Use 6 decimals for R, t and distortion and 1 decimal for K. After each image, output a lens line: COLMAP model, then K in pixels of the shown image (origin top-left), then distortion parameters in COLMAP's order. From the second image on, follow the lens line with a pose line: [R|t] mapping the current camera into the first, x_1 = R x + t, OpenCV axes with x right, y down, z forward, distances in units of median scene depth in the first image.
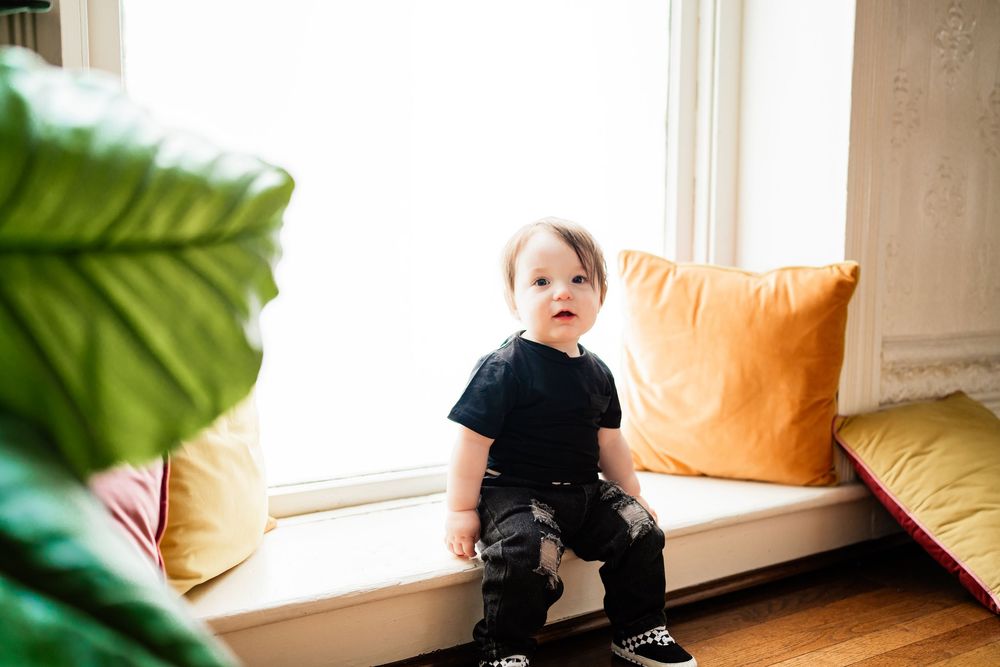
lens RADIAL K [[967.1, 0, 501.1], [0, 967.1, 339.1], [0, 0, 1]] dist [-0.008445, 0.147684]
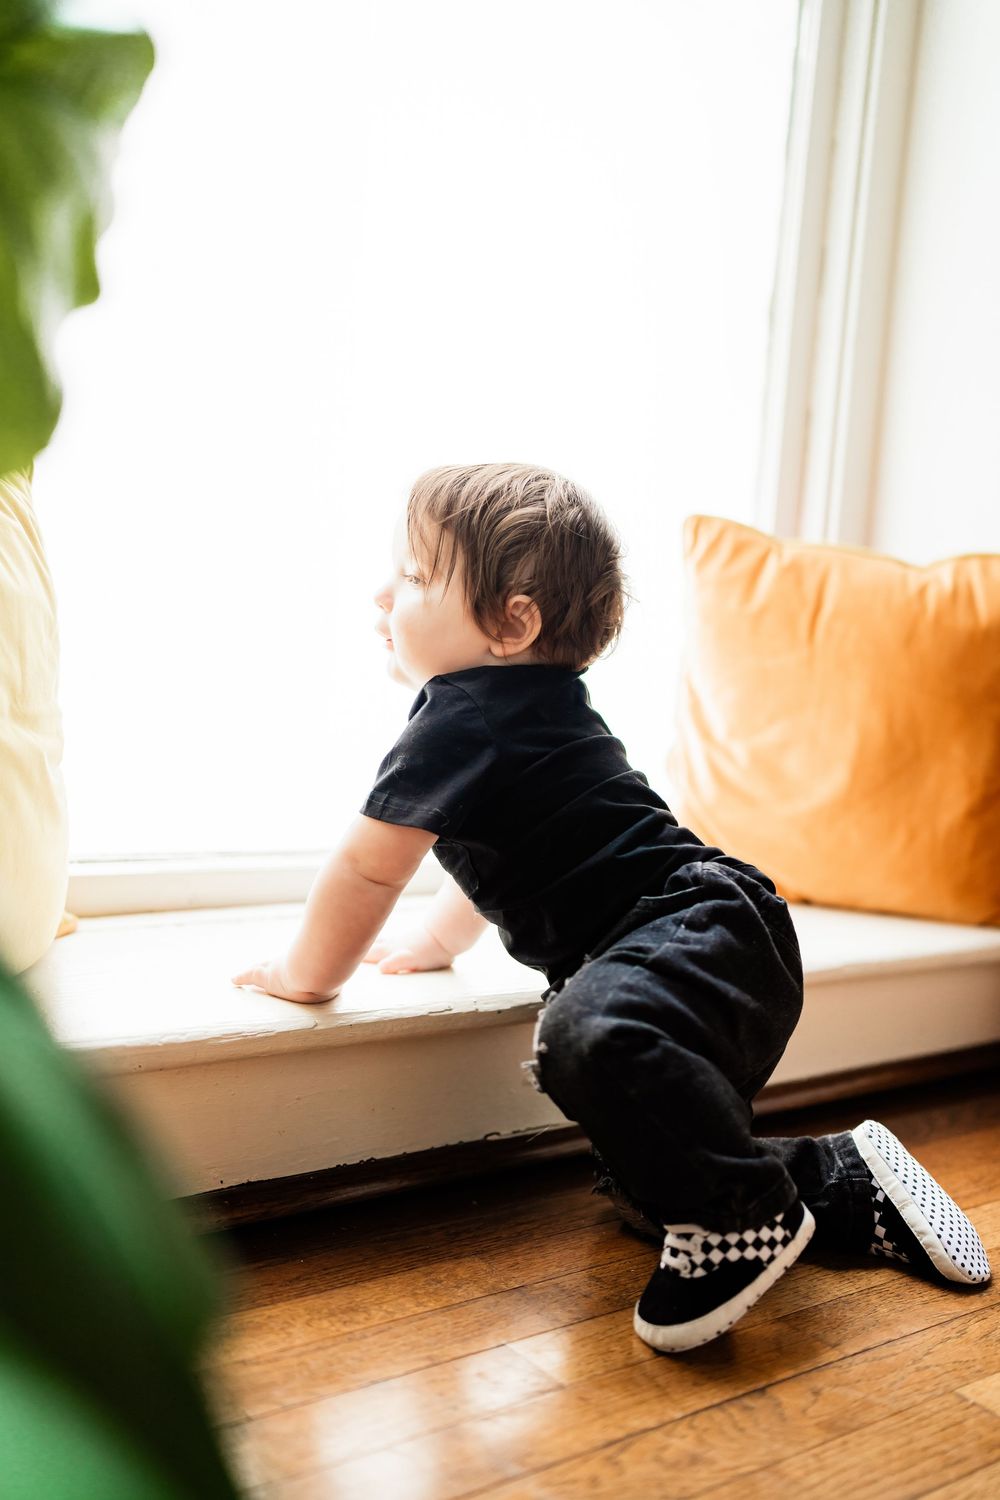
lens RADIAL K [[1459.8, 0, 492.6], [0, 1459.8, 742.9], [0, 0, 1]] dist [0.000002, 0.156808]
pose [[0.995192, 0.061509, 0.076220, -0.058392], [-0.060061, 0.997971, -0.021146, 0.079170], [-0.077366, 0.016466, 0.996867, 0.134045]]
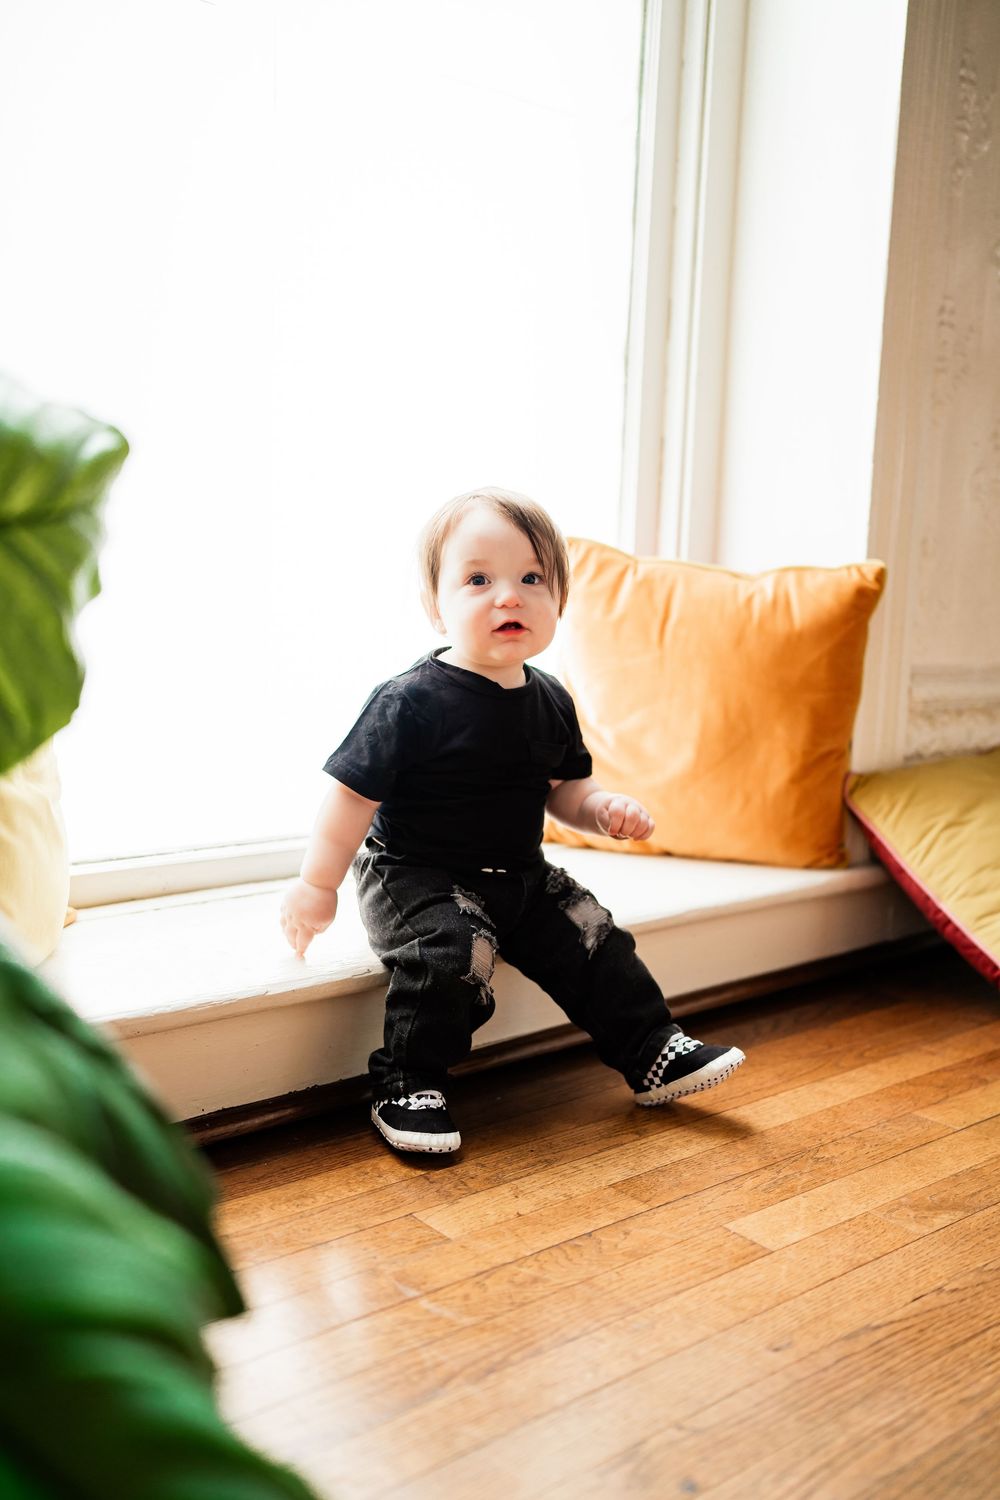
lens RADIAL K [[1459.8, 0, 492.6], [0, 1459.8, 742.9], [0, 0, 1]] dist [0.000002, 0.156808]
pose [[0.993746, 0.012133, 0.111001, -0.045191], [-0.017691, 0.998631, 0.049227, 0.007252], [-0.110252, -0.050883, 0.992600, -0.066581]]
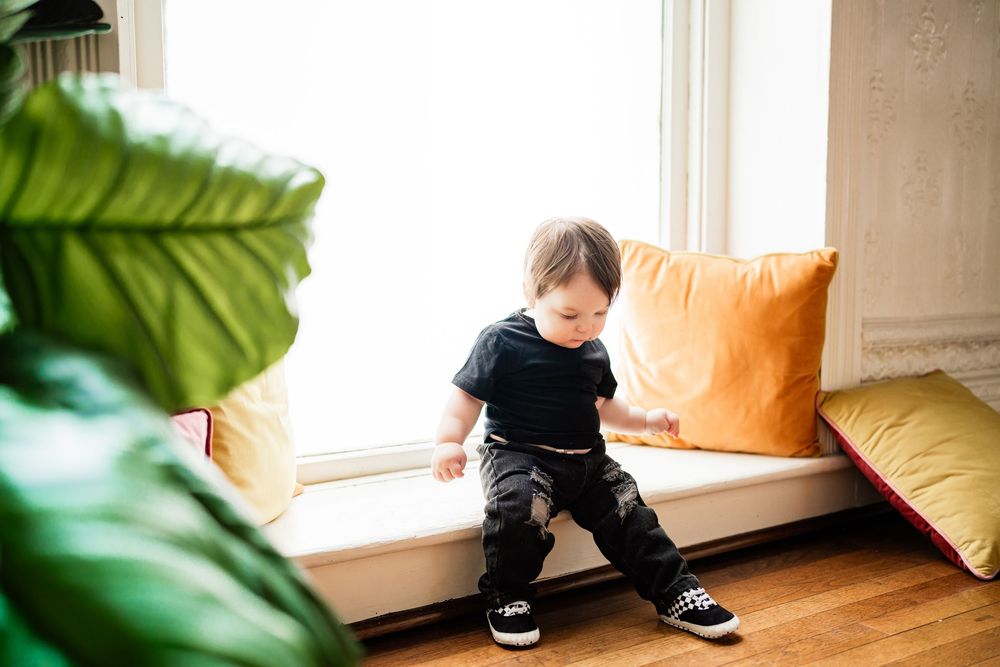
lens RADIAL K [[973.2, 0, 504.3], [0, 973.2, 326.6], [0, 0, 1]] dist [0.000002, 0.156808]
pose [[0.999883, -0.007788, -0.013160, 0.010928], [0.007628, 0.999897, -0.012167, 0.018221], [0.013254, 0.012065, 0.999839, -0.092832]]
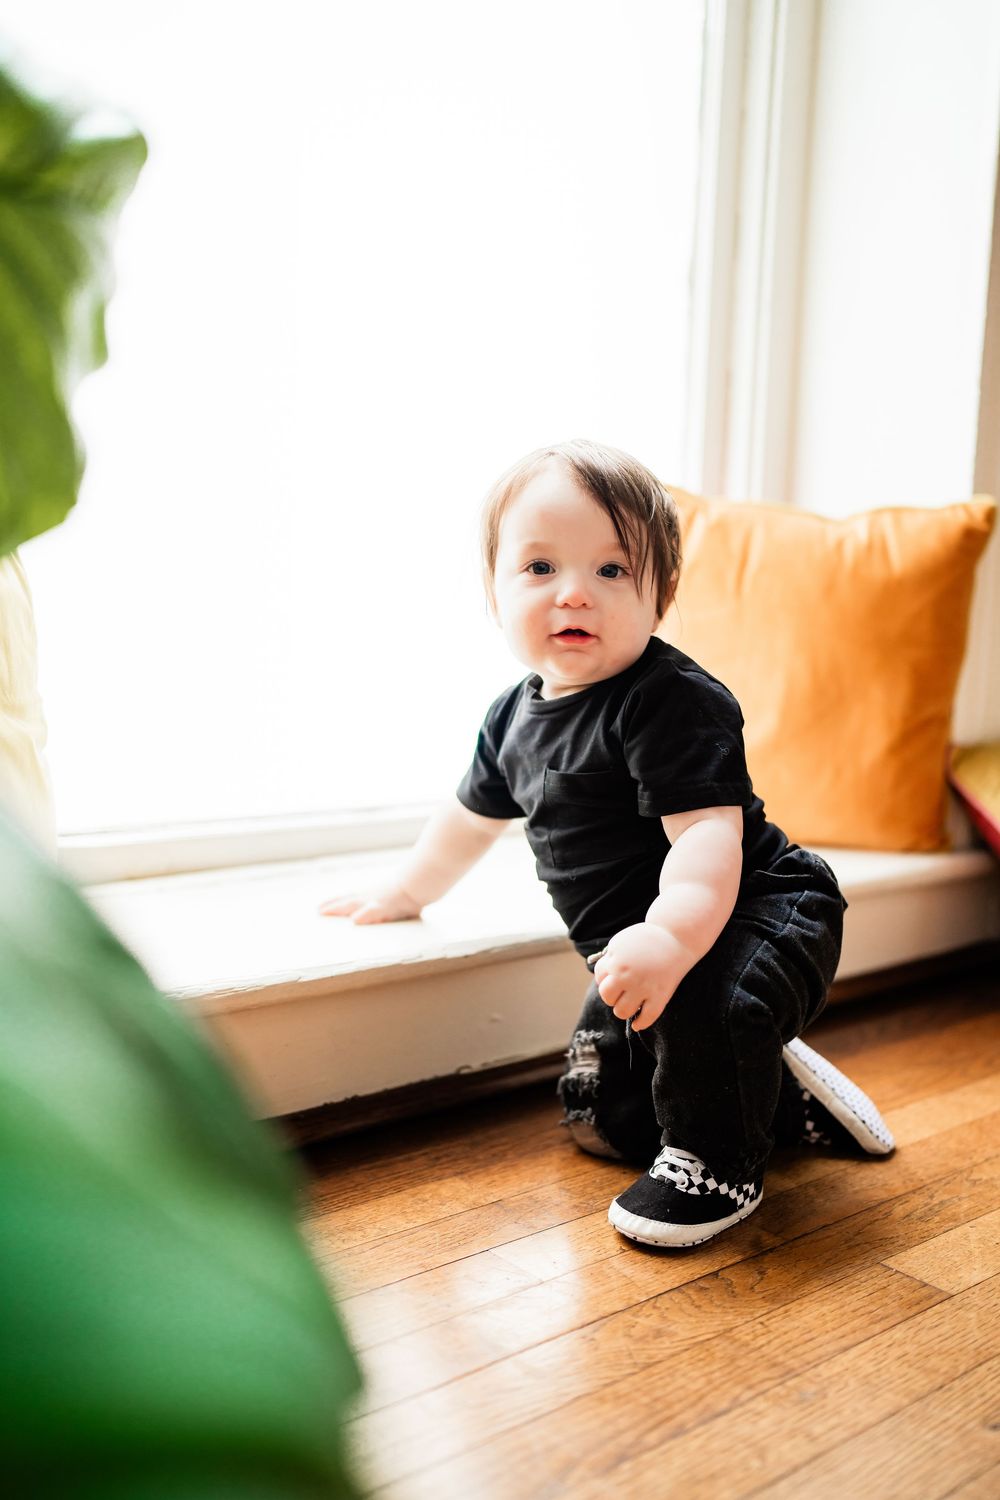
lens RADIAL K [[1463.6, 0, 506.1], [0, 1463.6, 749.7], [0, 0, 1]] dist [0.001651, 0.150069]
pose [[0.991487, 0.013743, 0.129476, -0.072704], [-0.016881, 0.999589, 0.023166, 0.067582], [-0.129105, -0.025154, 0.991312, 0.079643]]
